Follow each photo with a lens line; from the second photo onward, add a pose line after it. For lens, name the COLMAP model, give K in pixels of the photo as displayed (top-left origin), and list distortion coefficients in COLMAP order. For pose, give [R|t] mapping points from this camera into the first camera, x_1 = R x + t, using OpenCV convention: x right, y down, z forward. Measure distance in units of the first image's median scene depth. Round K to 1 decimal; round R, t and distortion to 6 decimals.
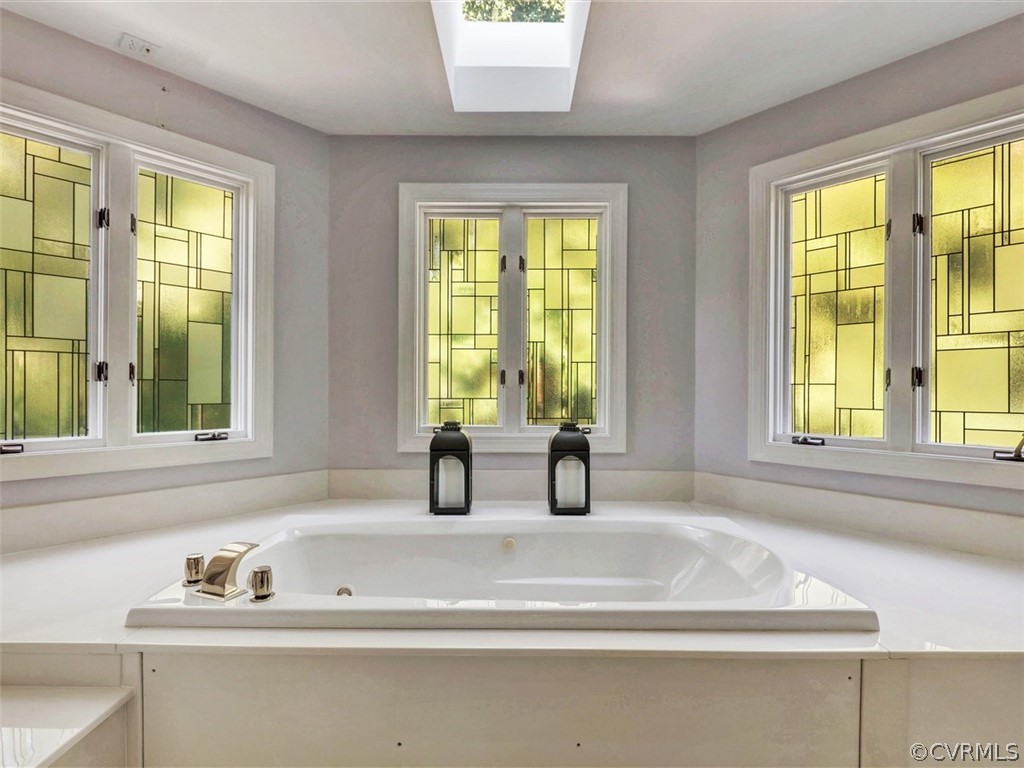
lens RADIAL K [[541.8, 0, 514.4], [0, 541.8, 386.1], [0, 0, 1]] dist [-0.006763, -0.000696]
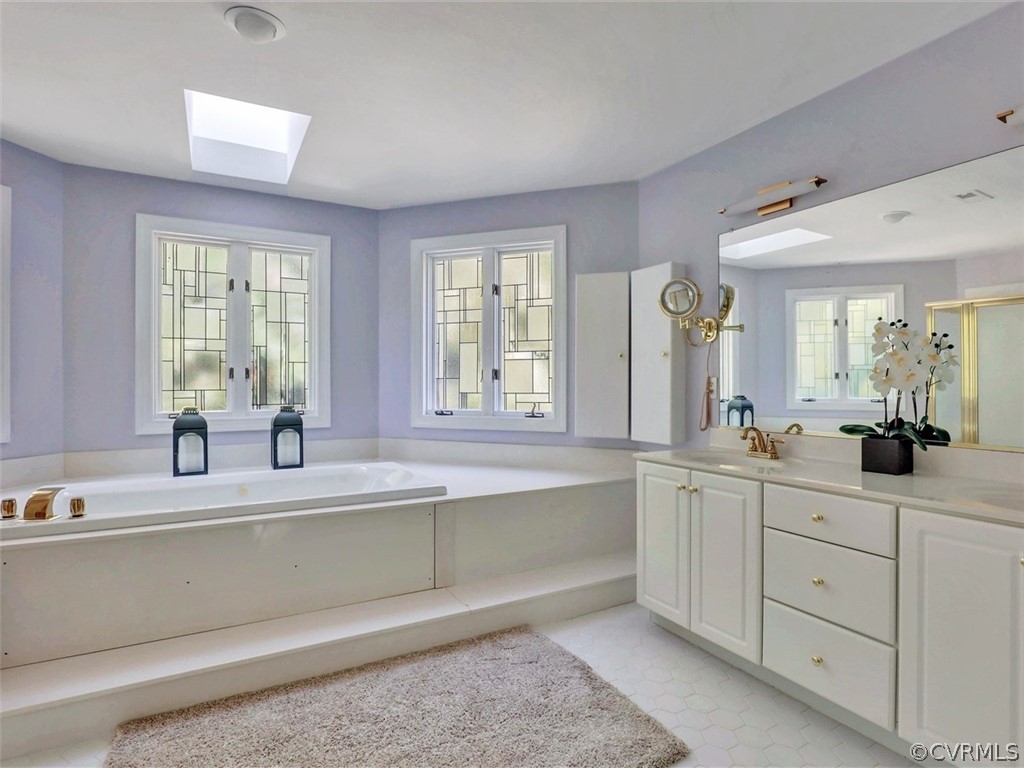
lens RADIAL K [[541.8, 0, 514.4], [0, 541.8, 386.1], [0, 0, 1]] dist [-0.006763, -0.000696]
pose [[0.875855, -0.007435, 0.482517, -0.060414], [0.002318, 0.999935, 0.011201, 0.001712], [-0.482569, -0.008692, 0.875815, -0.516741]]
